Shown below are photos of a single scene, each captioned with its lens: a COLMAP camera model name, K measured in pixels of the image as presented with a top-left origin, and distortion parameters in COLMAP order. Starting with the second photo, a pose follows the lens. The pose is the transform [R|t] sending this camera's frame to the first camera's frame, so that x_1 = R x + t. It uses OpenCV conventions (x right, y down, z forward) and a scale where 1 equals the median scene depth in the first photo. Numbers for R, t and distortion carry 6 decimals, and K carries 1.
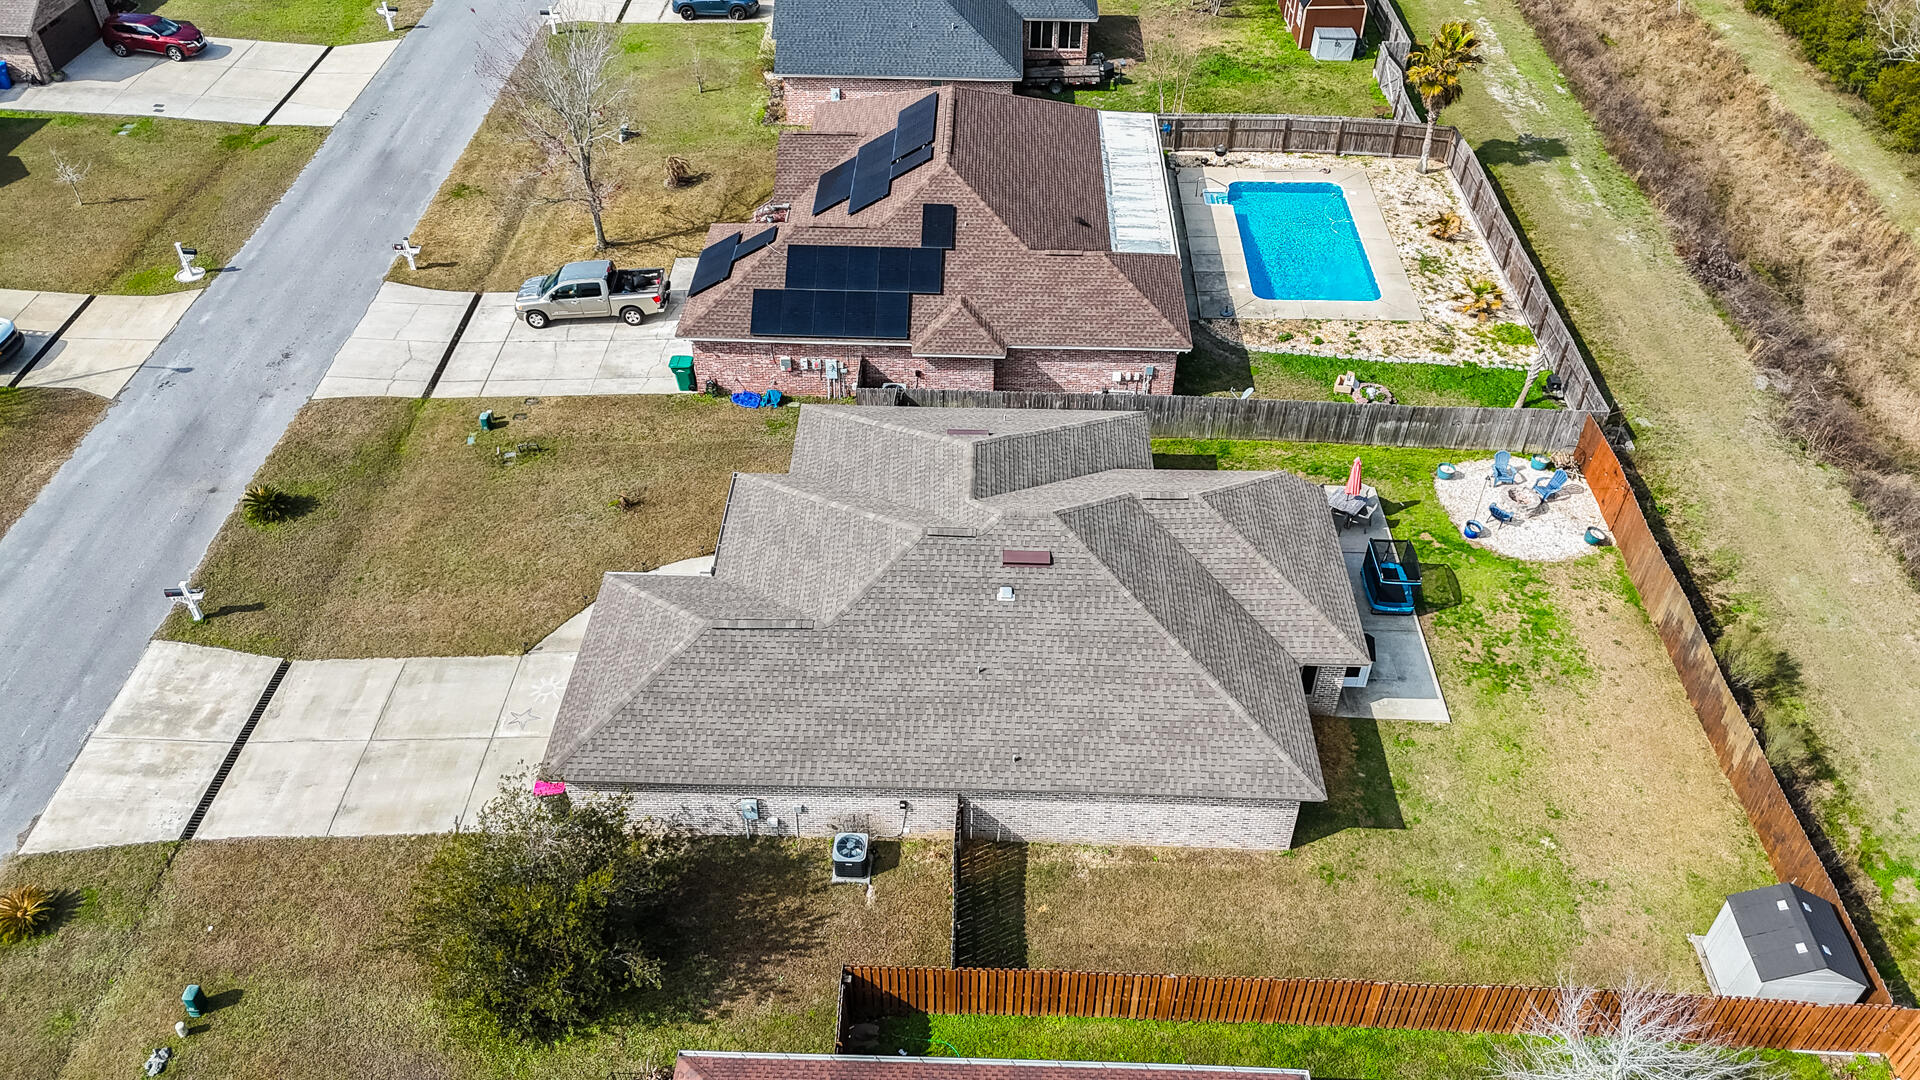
lens RADIAL K [[1410.8, 0, 957.5], [0, 1410.8, 537.5], [0, 0, 1]] dist [0.055657, -0.051166]
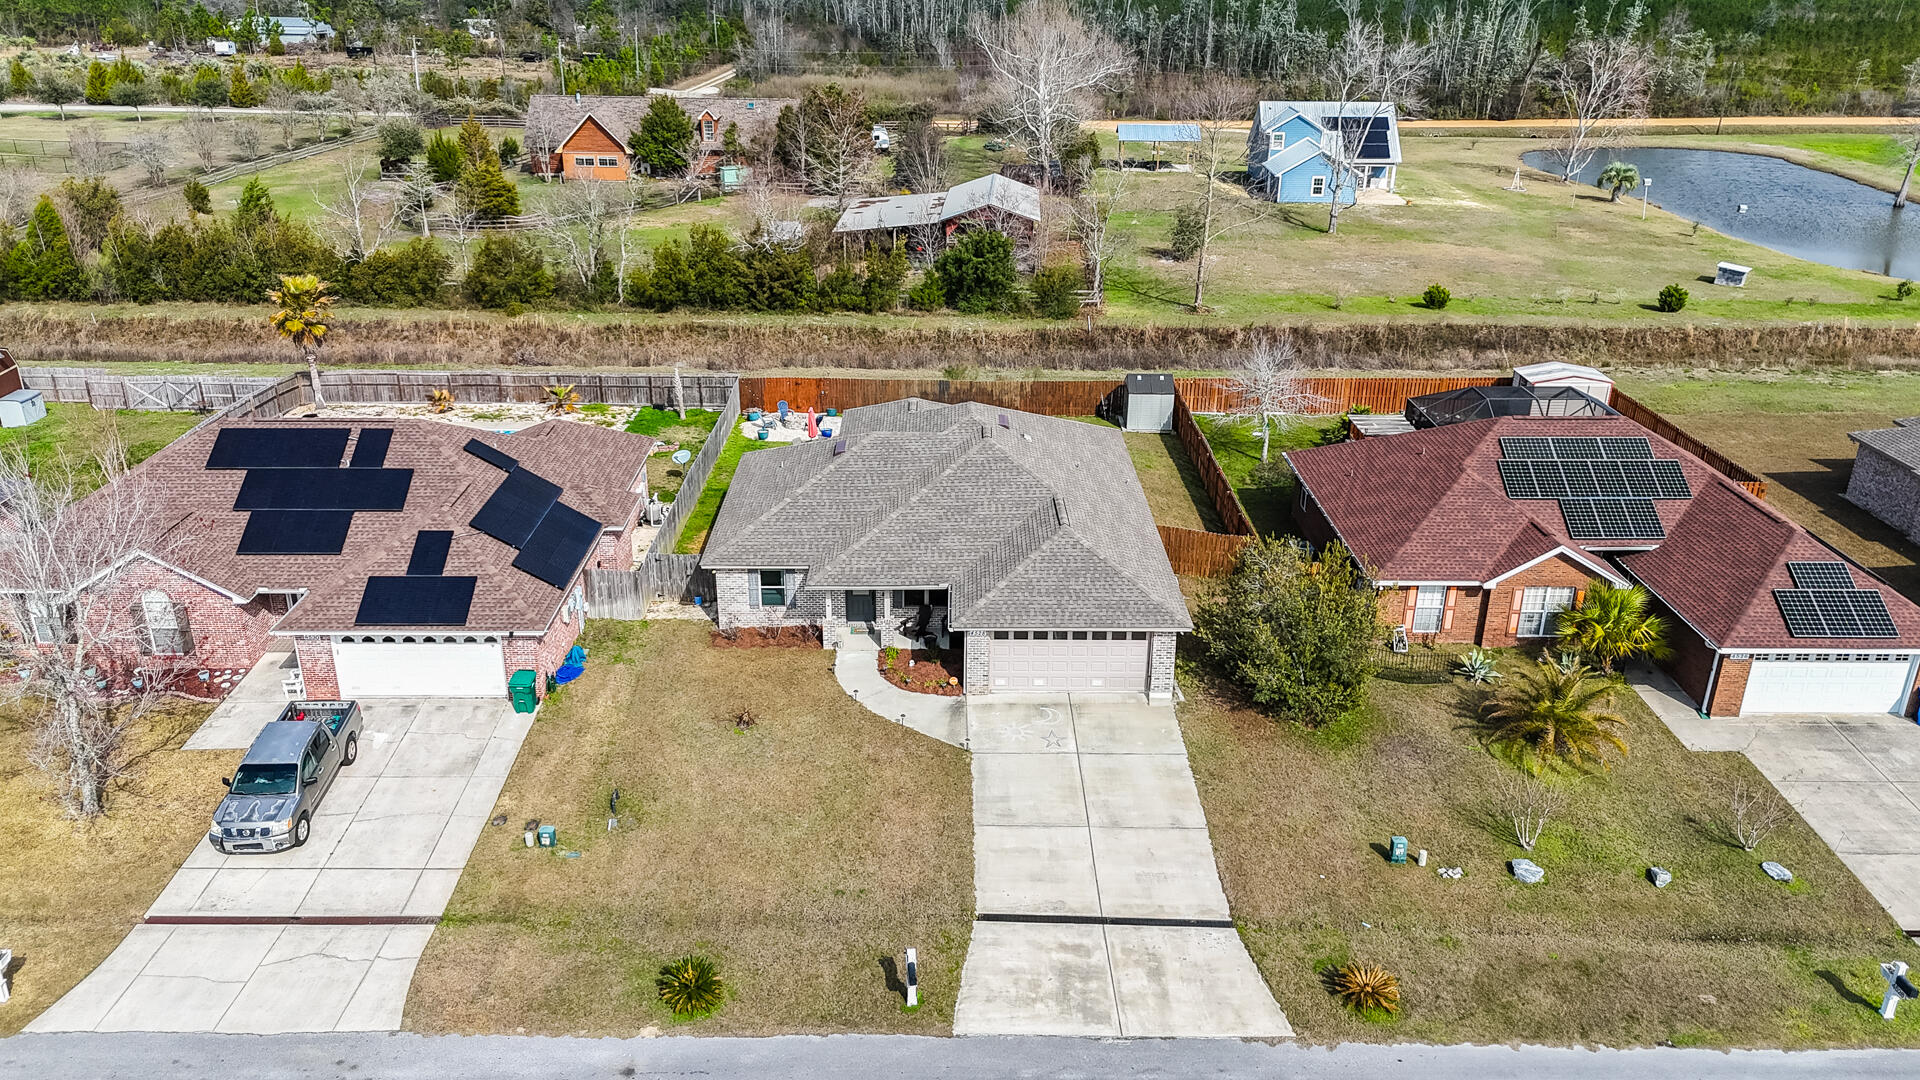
lens RADIAL K [[1410.8, 0, 959.1], [0, 1410.8, 537.1], [0, 0, 1]] dist [0.055657, -0.051166]
pose [[-0.041430, -0.391558, 0.919220, -1.126485], [0.647346, 0.690274, 0.323210, -0.340604], [-0.761069, 0.608444, 0.224876, 0.660987]]
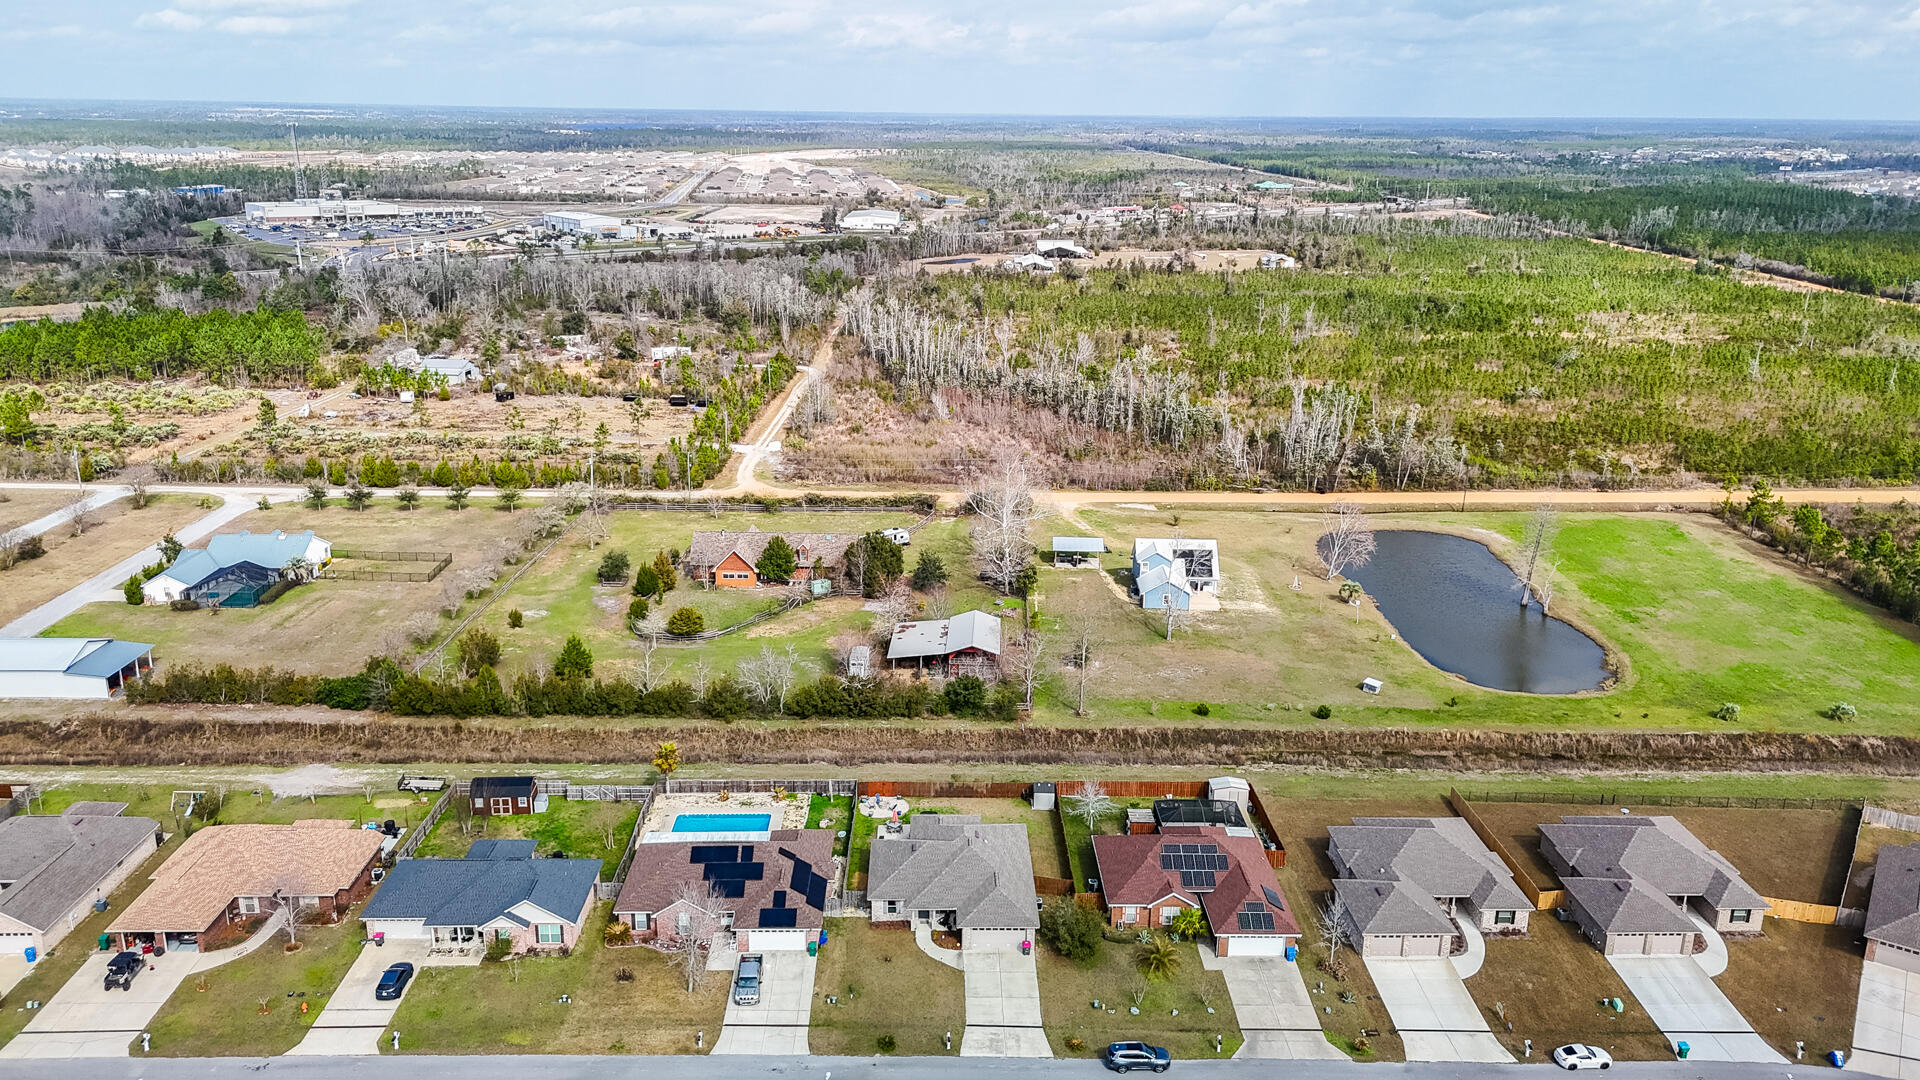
lens RADIAL K [[1410.8, 0, 954.8], [0, 1410.8, 532.8], [0, 0, 1]] dist [0.055657, -0.051166]
pose [[-0.046988, -0.290420, 0.955745, -2.832739], [0.644473, 0.722207, 0.251140, -1.325022], [-0.763182, 0.627752, 0.153233, -0.040947]]
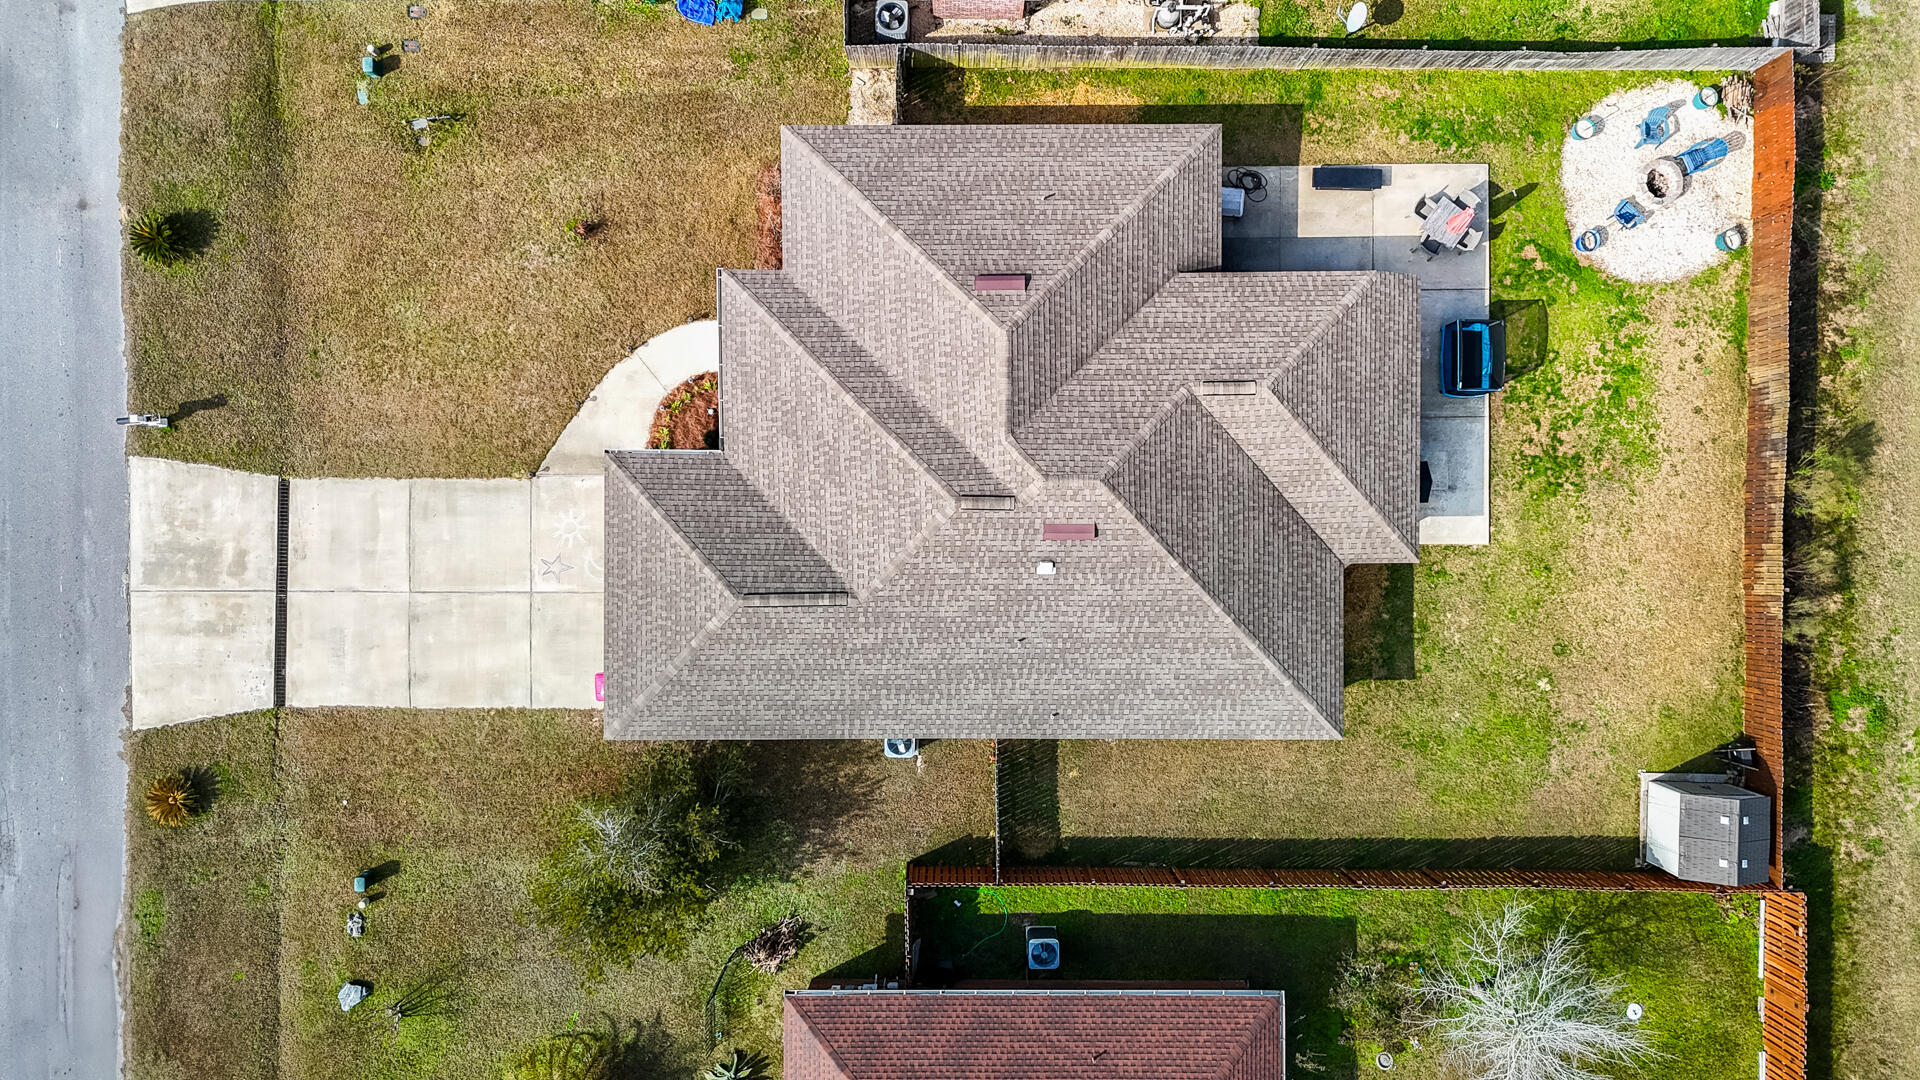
lens RADIAL K [[1410.8, 0, 955.6], [0, 1410.8, 534.3], [0, 0, 1]] dist [0.055657, -0.051166]
pose [[0.999519, -0.030279, -0.006707, -0.016515], [0.024712, 0.646915, 0.762161, -0.586062], [-0.018739, -0.761961, 0.647352, 0.338812]]
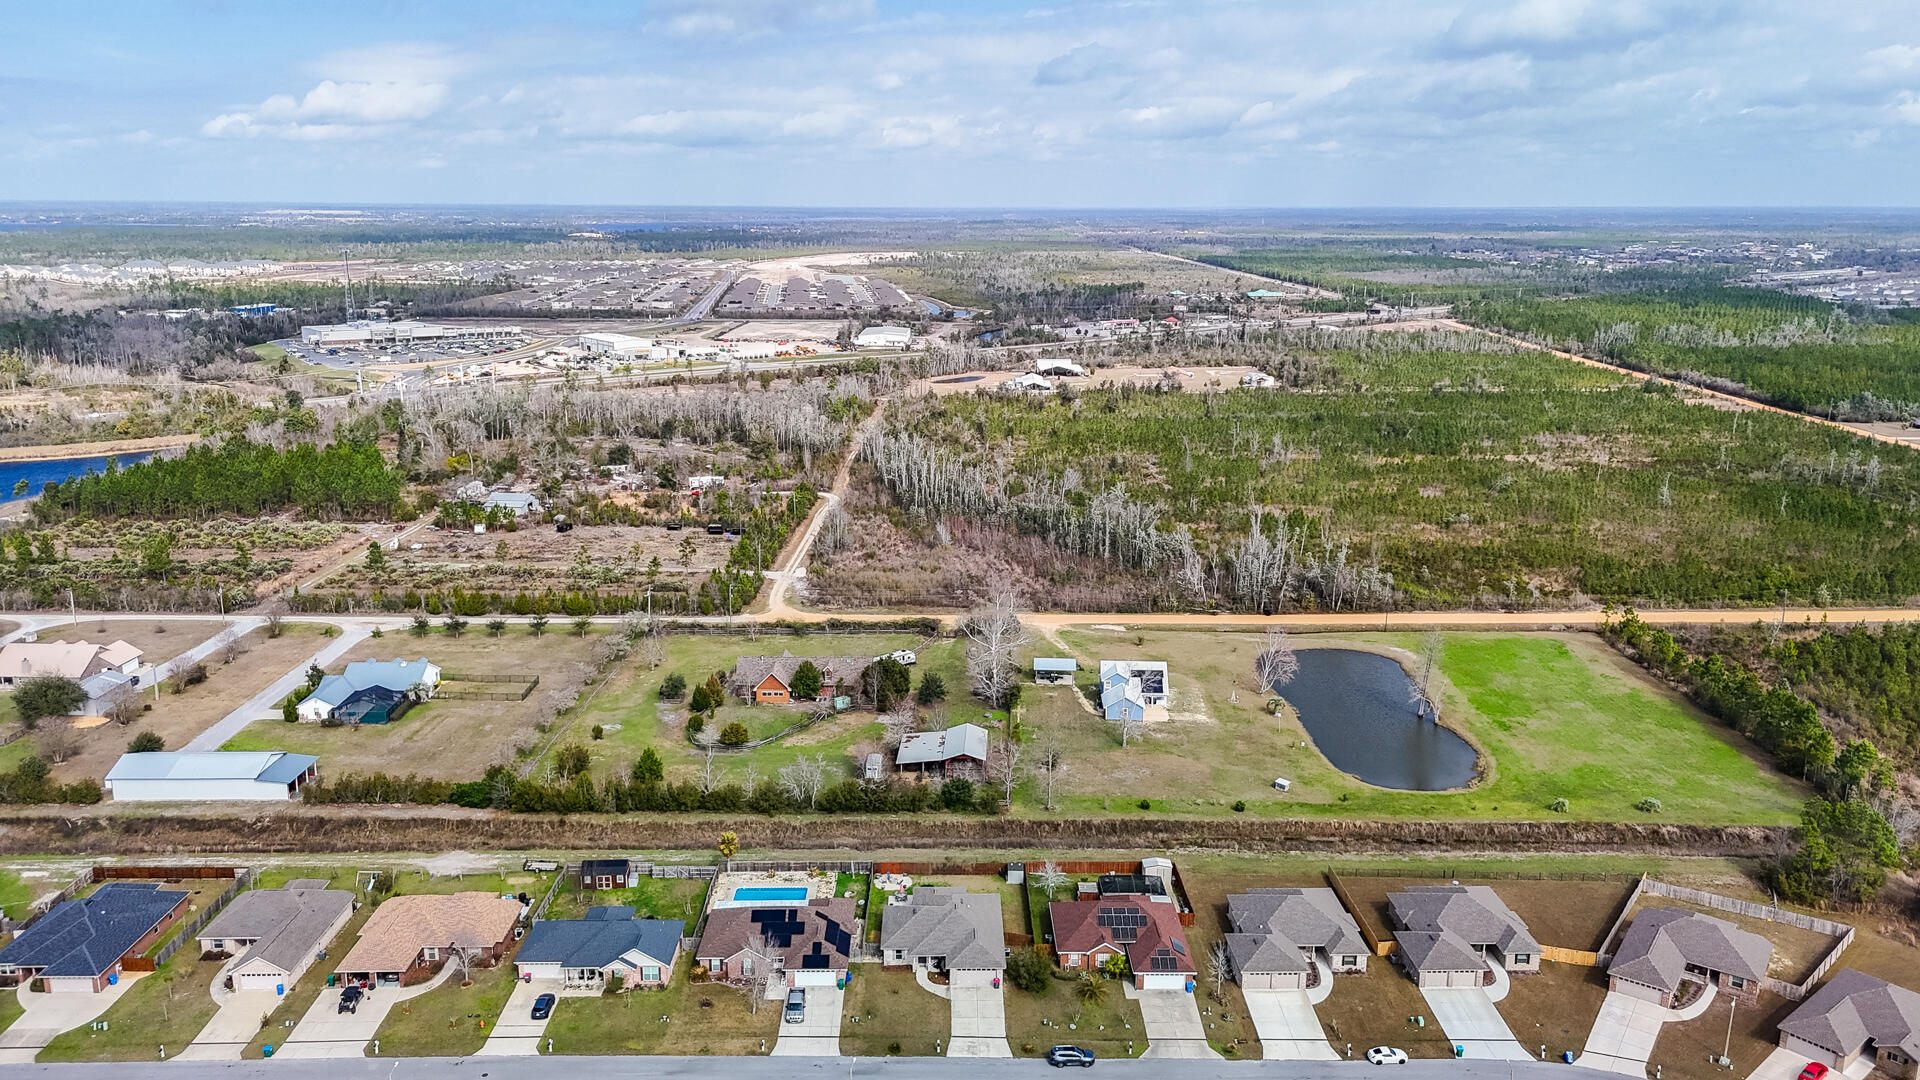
lens RADIAL K [[1410.8, 0, 953.7], [0, 1410.8, 530.4], [0, 0, 1]] dist [0.055657, -0.051166]
pose [[-0.038832, -0.230223, 0.972363, -3.923454], [0.650891, 0.732509, 0.199427, -1.705374], [-0.758177, 0.640647, 0.121405, -0.393331]]
